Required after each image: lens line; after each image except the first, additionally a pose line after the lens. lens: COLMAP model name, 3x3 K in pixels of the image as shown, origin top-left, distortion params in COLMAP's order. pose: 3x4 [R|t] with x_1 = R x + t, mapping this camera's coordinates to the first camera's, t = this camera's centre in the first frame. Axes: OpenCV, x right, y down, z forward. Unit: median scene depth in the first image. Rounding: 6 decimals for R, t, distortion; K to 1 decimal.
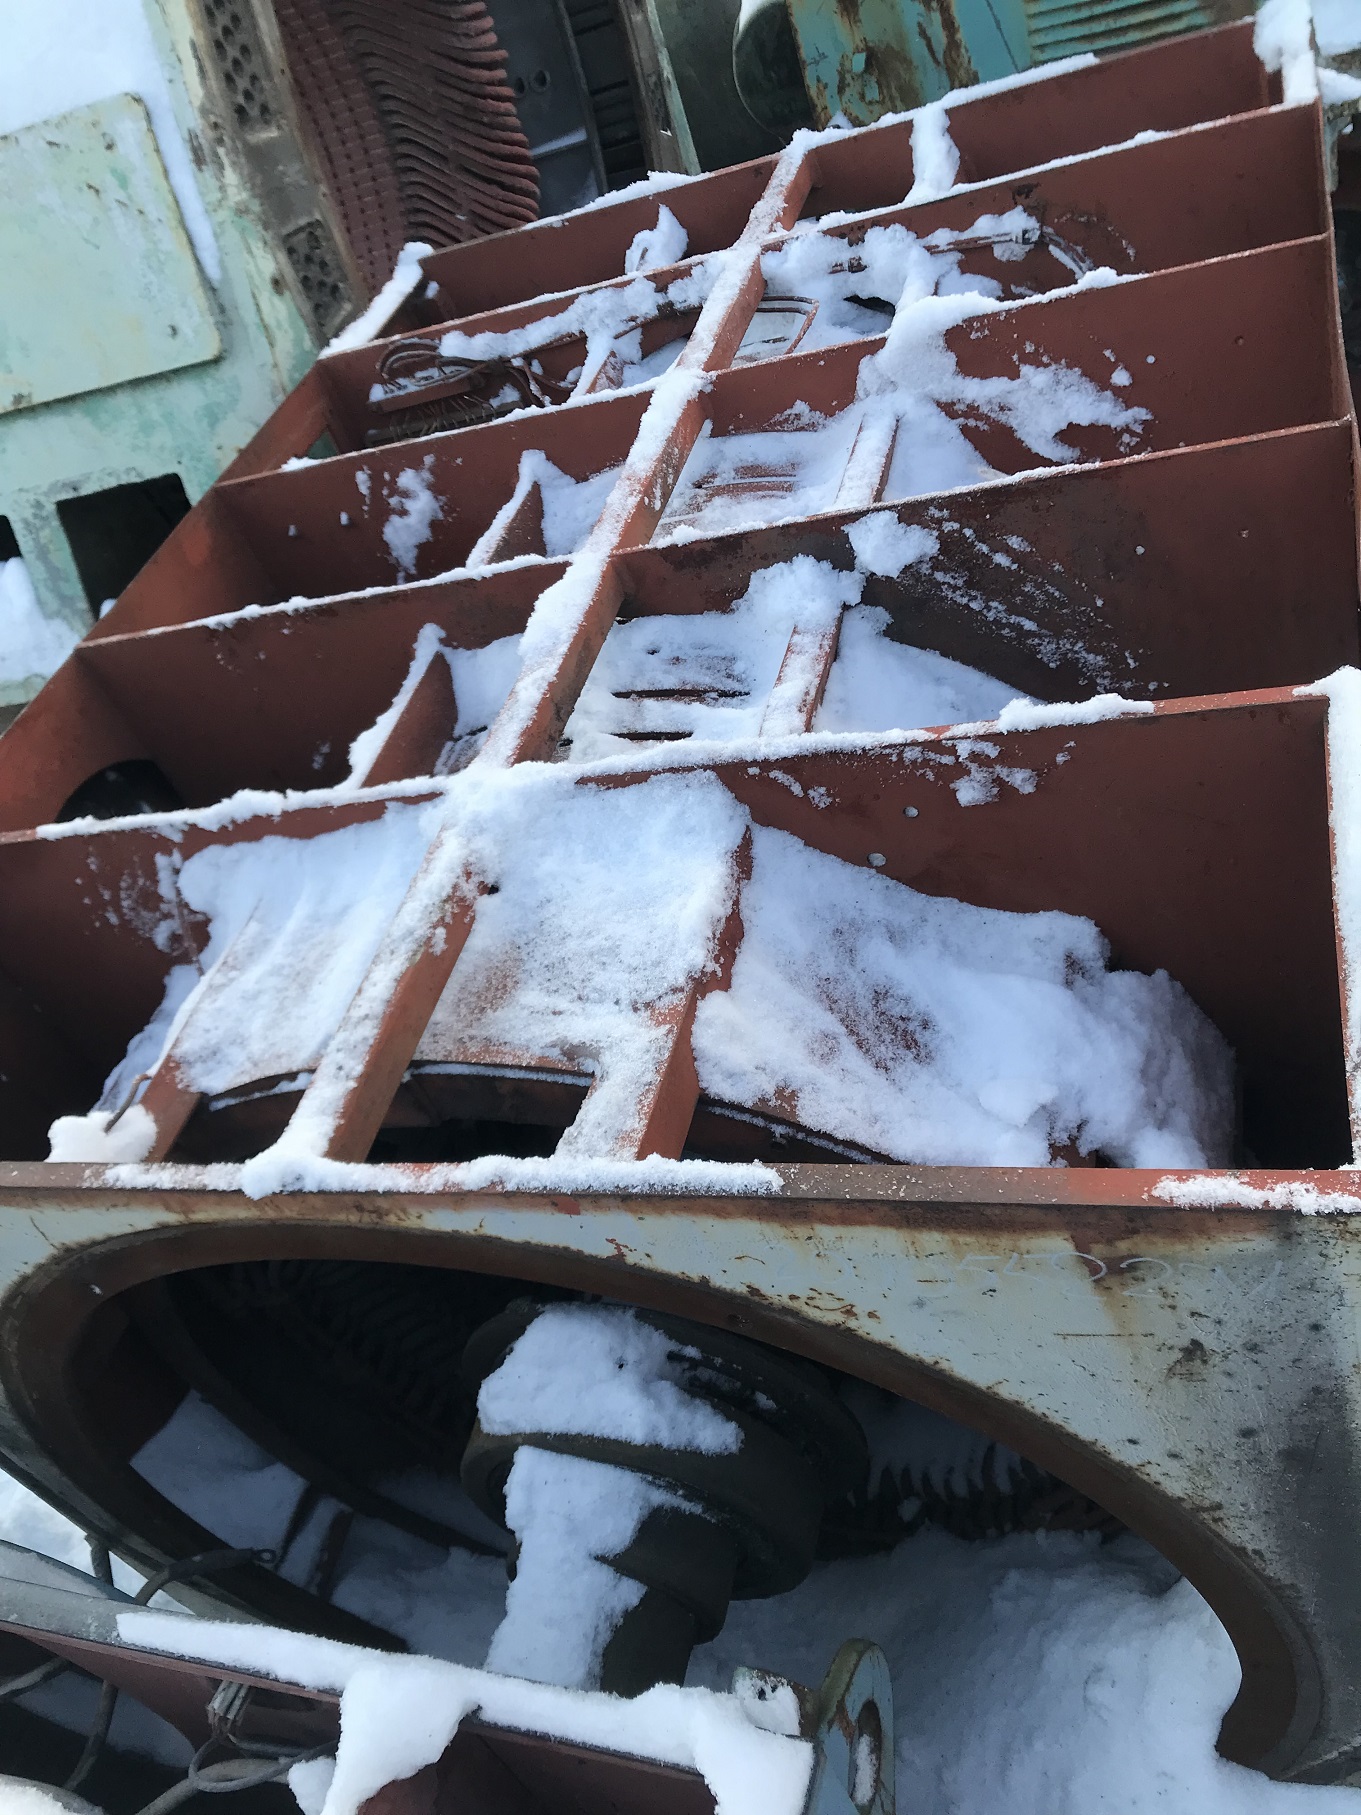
lens RADIAL K [[1506.2, 0, 680.5], [0, 1506.2, 907.5], [0, 0, 1]] dist [0.049202, -0.004678]
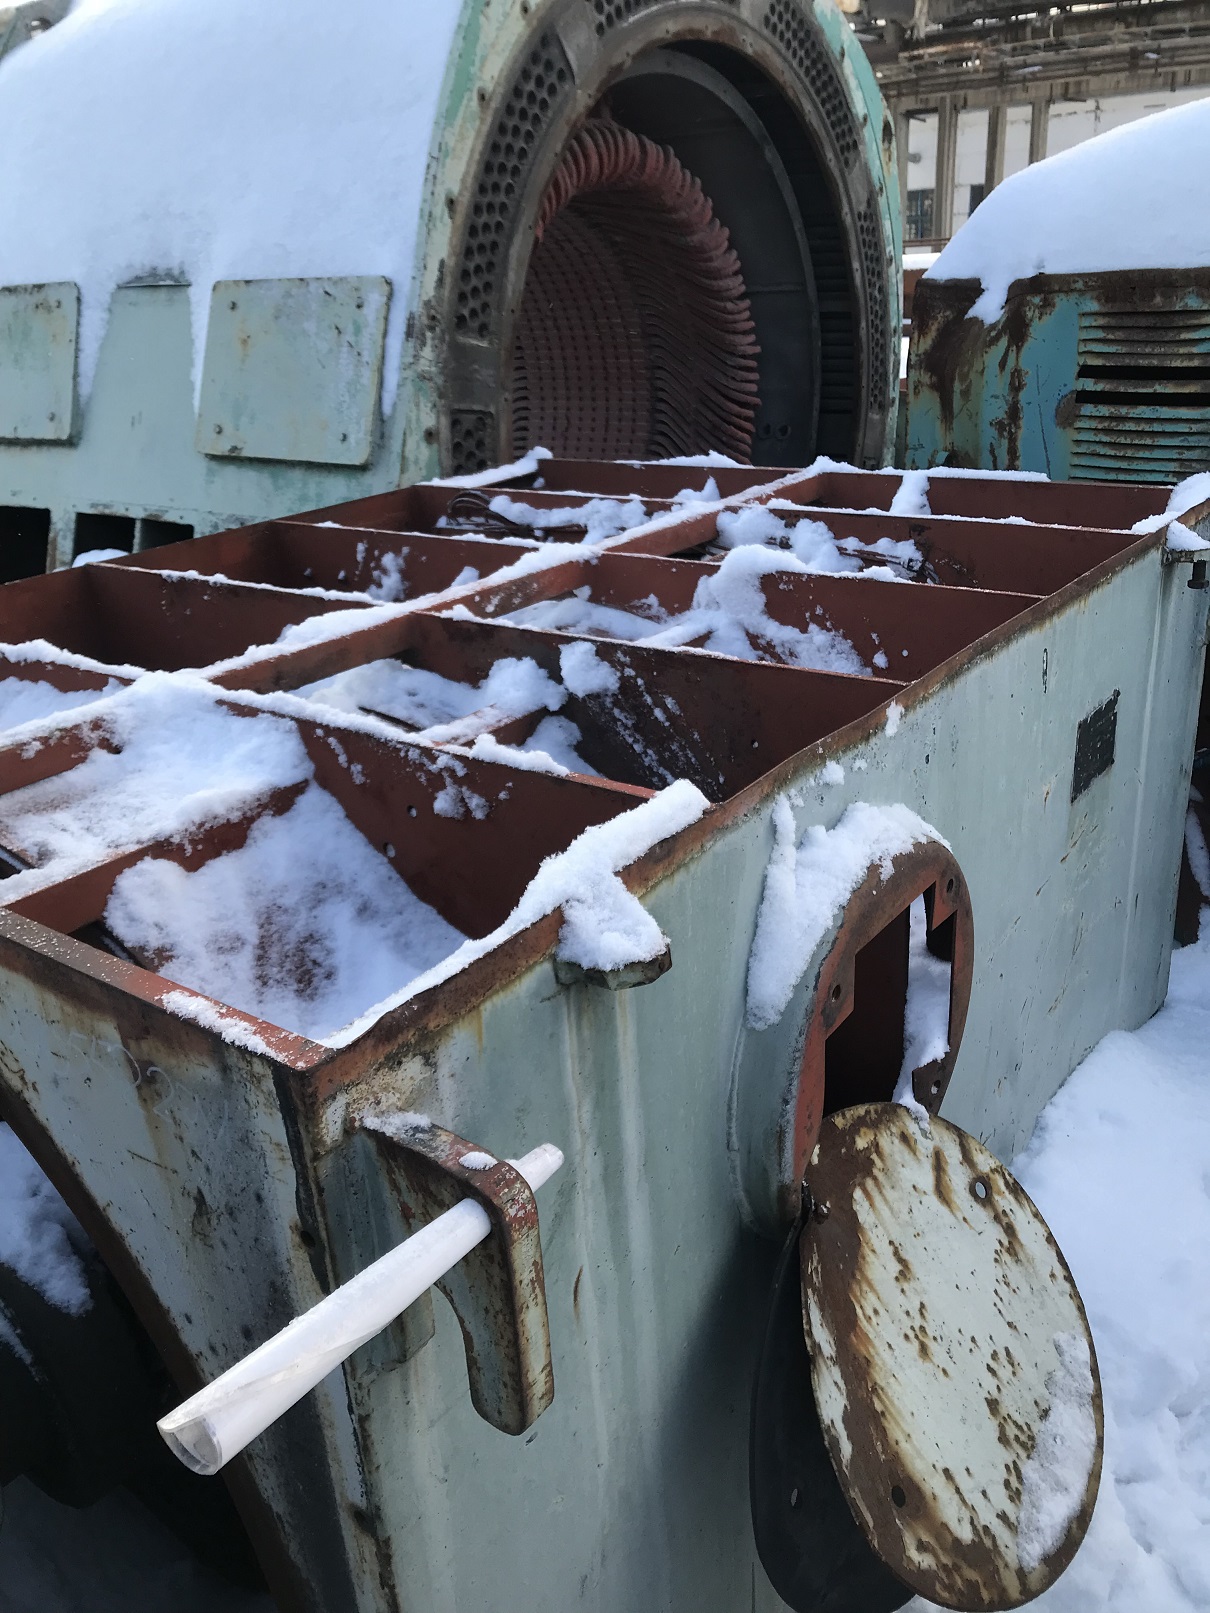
lens RADIAL K [[1368.1, 0, 605.0], [0, 1368.1, 806.5], [0, 0, 1]] dist [0.193953, -0.454385]
pose [[0.885031, 0.392682, -0.250042, 0.456681], [-0.445756, 0.869708, -0.211919, 0.077422], [0.134247, 0.299013, 0.944759, 0.000374]]
